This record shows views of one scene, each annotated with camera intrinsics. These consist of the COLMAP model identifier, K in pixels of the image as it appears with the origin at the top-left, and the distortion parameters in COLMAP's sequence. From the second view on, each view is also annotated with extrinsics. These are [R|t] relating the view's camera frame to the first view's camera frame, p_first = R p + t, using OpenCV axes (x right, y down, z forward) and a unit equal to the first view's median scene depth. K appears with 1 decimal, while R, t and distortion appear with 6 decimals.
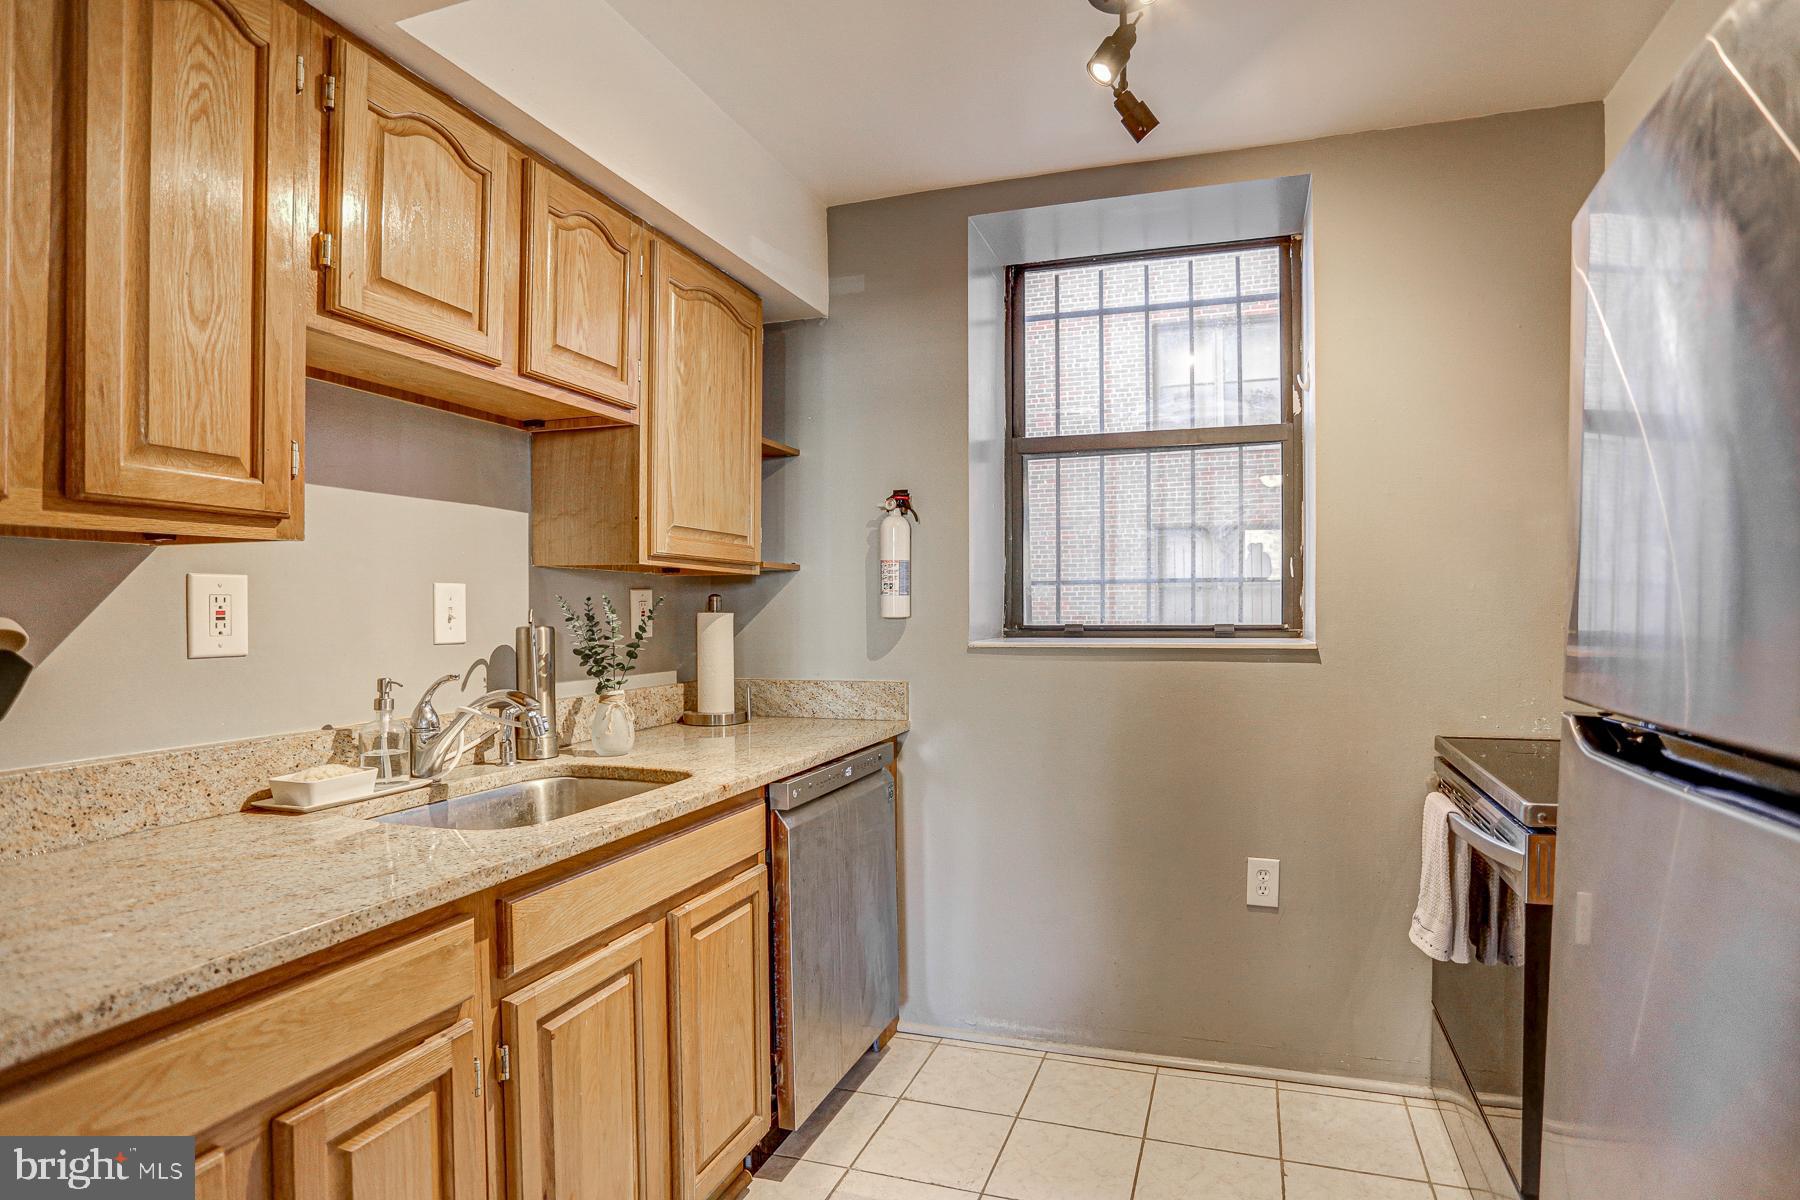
lens RADIAL K [[894.6, 0, 957.9], [0, 894.6, 622.0], [0, 0, 1]] dist [-0.063369, 0.025387]
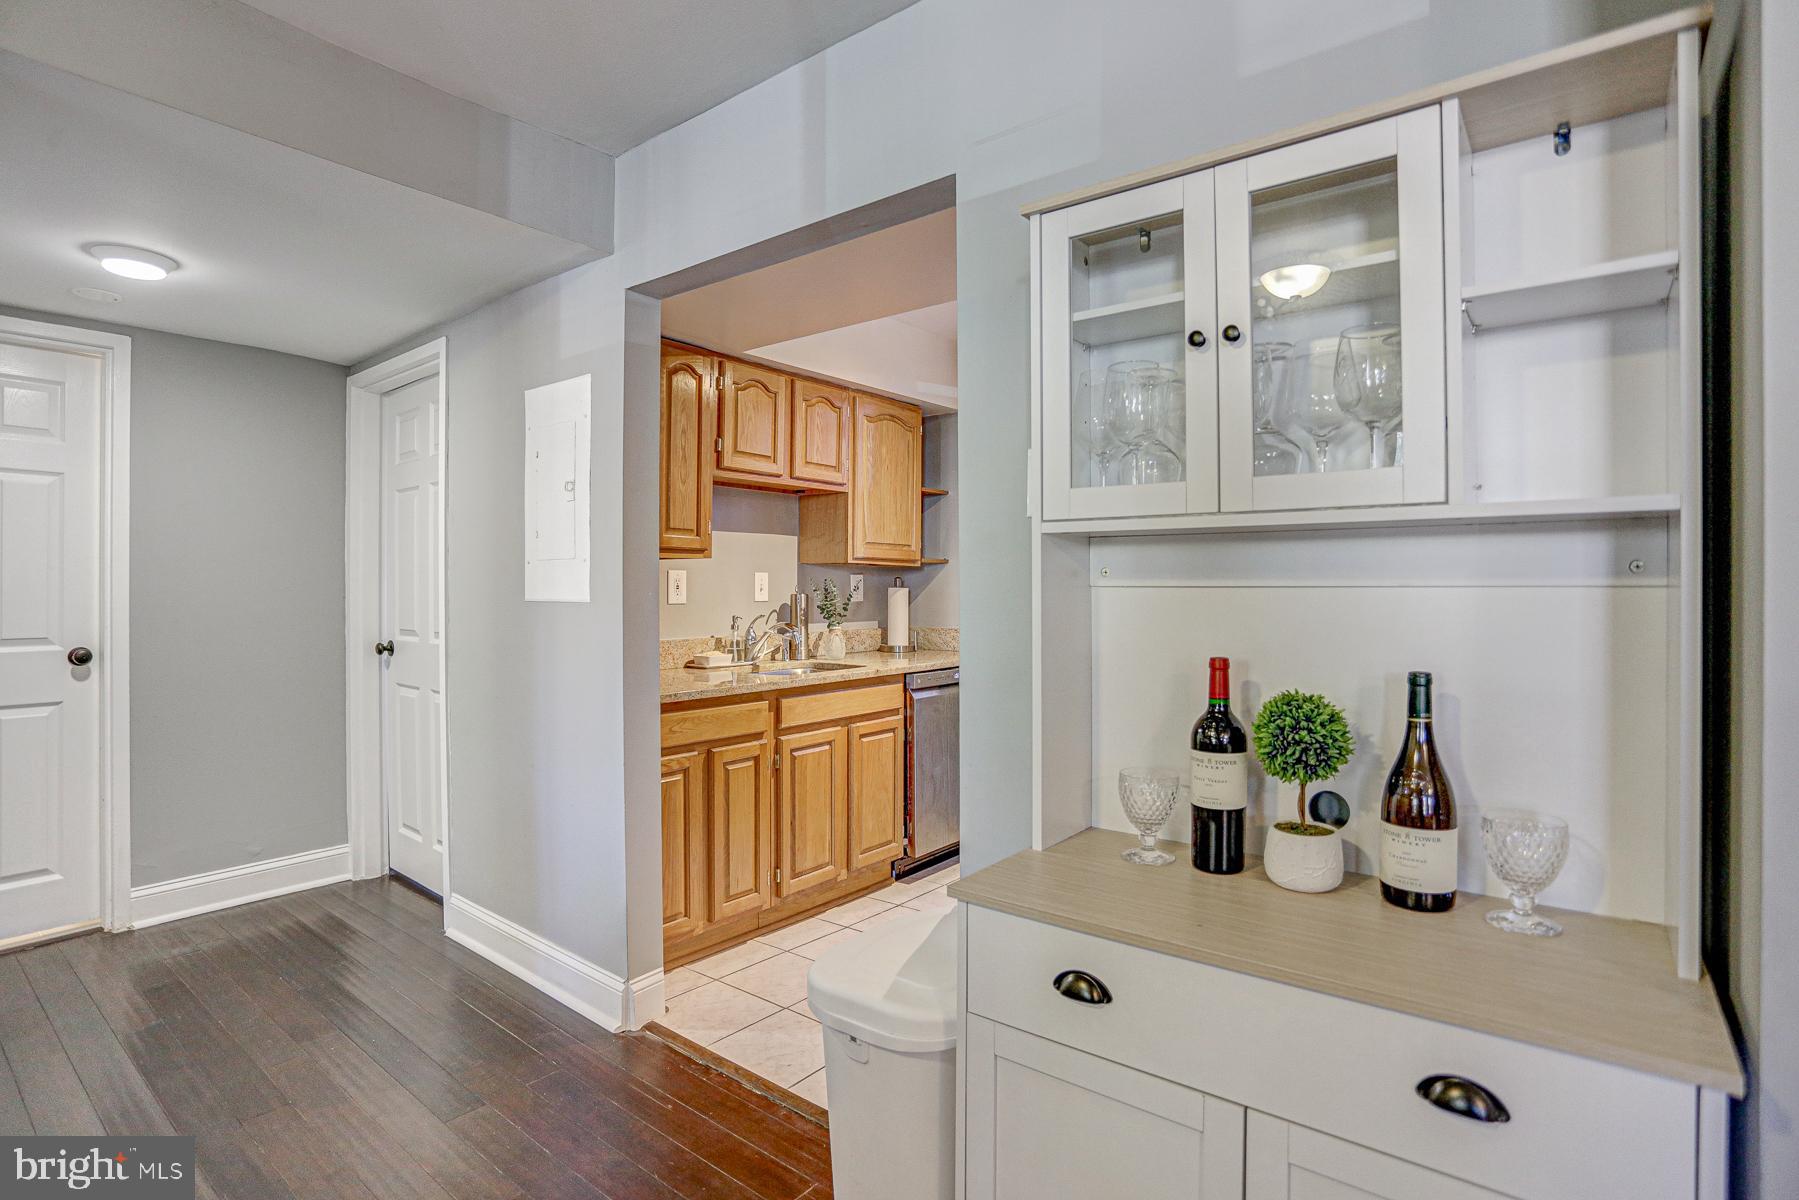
lens RADIAL K [[894.1, 0, 892.7], [0, 894.1, 592.0], [0, 0, 1]] dist [-0.063369, 0.025387]
pose [[0.931180, 0.007035, -0.364491, 0.464548], [-0.009996, 0.999931, -0.006238, 0.011207], [0.364422, 0.009452, 0.931186, -0.823567]]
